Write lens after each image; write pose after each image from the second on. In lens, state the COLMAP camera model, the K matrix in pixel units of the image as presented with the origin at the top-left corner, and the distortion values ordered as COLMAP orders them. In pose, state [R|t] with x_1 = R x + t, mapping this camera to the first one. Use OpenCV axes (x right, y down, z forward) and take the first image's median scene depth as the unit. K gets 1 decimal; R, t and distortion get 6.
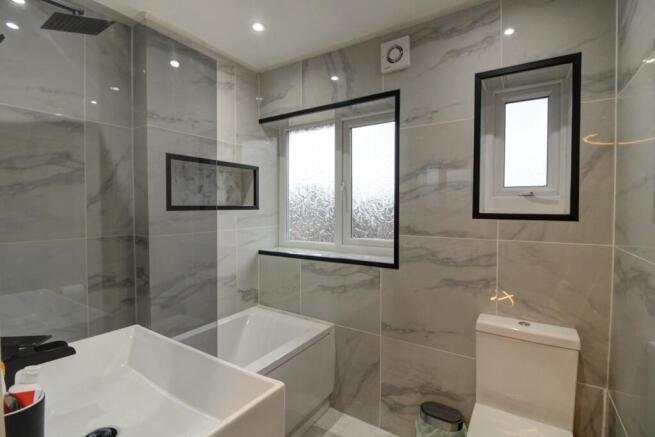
lens RADIAL K [[307.9, 0, 329.0], [0, 307.9, 215.6], [0, 0, 1]] dist [-0.004892, -0.005286]
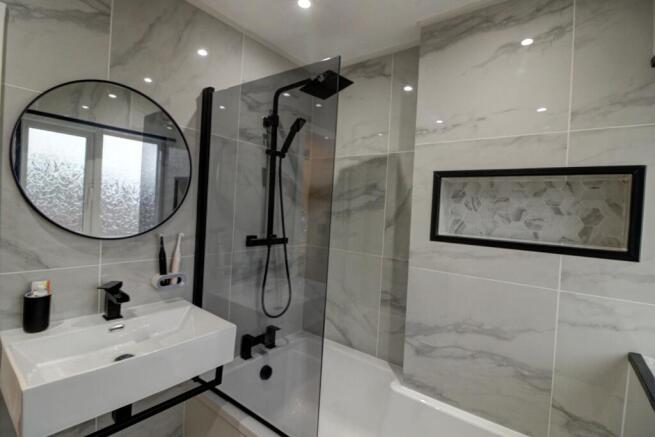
lens RADIAL K [[307.9, 0, 328.6], [0, 307.9, 216.3], [0, 0, 1]] dist [-0.004892, -0.005286]
pose [[-0.077285, 0.021184, -0.996784, 0.331825], [-0.081775, 0.996271, 0.027514, -0.083725], [0.993650, 0.083638, -0.075265, 0.805788]]
